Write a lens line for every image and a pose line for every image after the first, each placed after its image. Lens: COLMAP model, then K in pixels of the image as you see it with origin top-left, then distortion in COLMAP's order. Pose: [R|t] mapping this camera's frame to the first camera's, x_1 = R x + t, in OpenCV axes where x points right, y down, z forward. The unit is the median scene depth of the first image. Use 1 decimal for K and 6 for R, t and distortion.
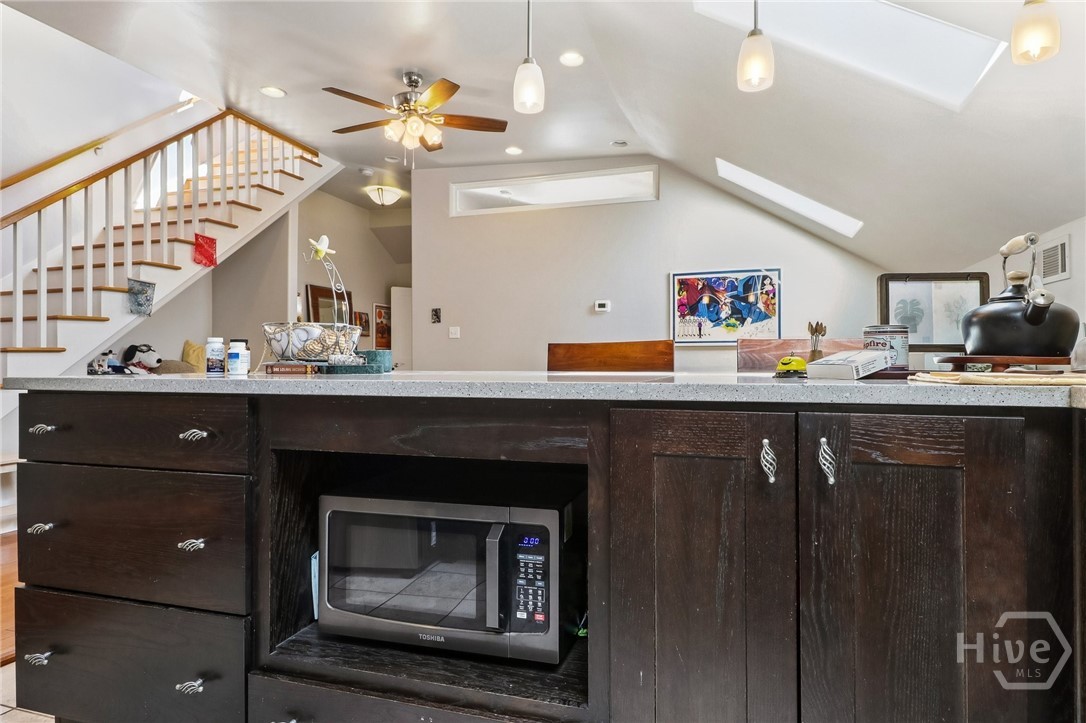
lens RADIAL K [[622.5, 0, 545.7], [0, 622.5, 352.0], [0, 0, 1]] dist [0.004919, 0.000494]
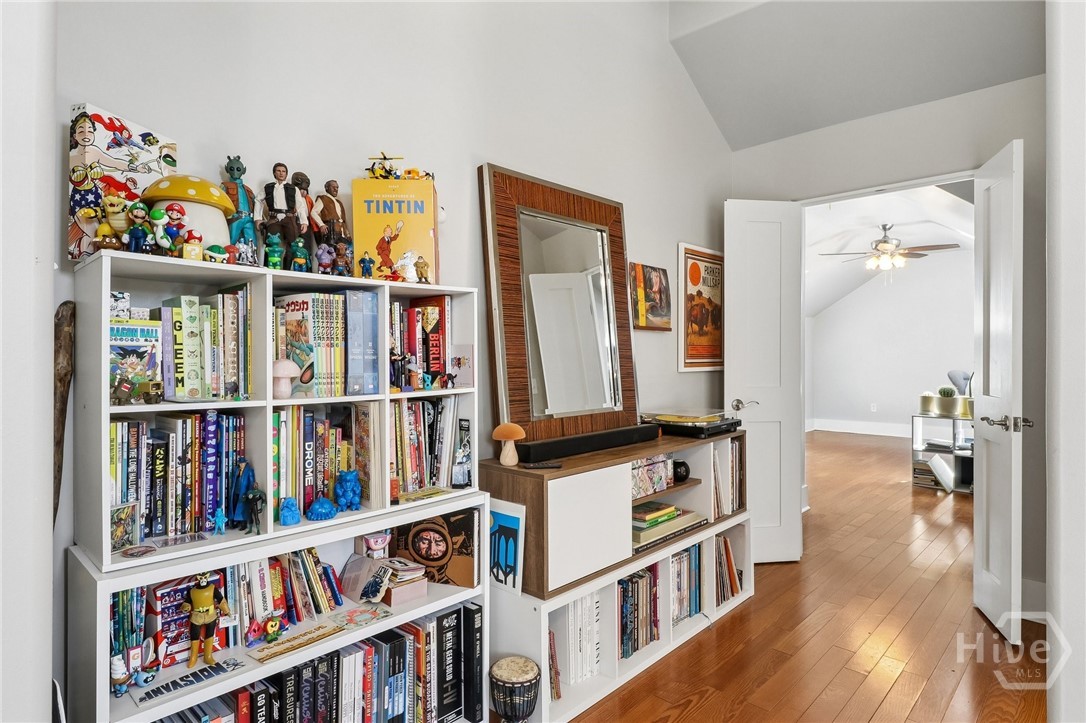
lens RADIAL K [[590.5, 0, 545.5], [0, 590.5, 356.7], [0, 0, 1]] dist [0.004205, 0.000518]
pose [[0.900588, 0.005039, -0.434644, -0.296923], [0.004590, 0.999767, 0.021102, -0.026073], [0.434649, -0.020999, 0.900355, 0.979859]]
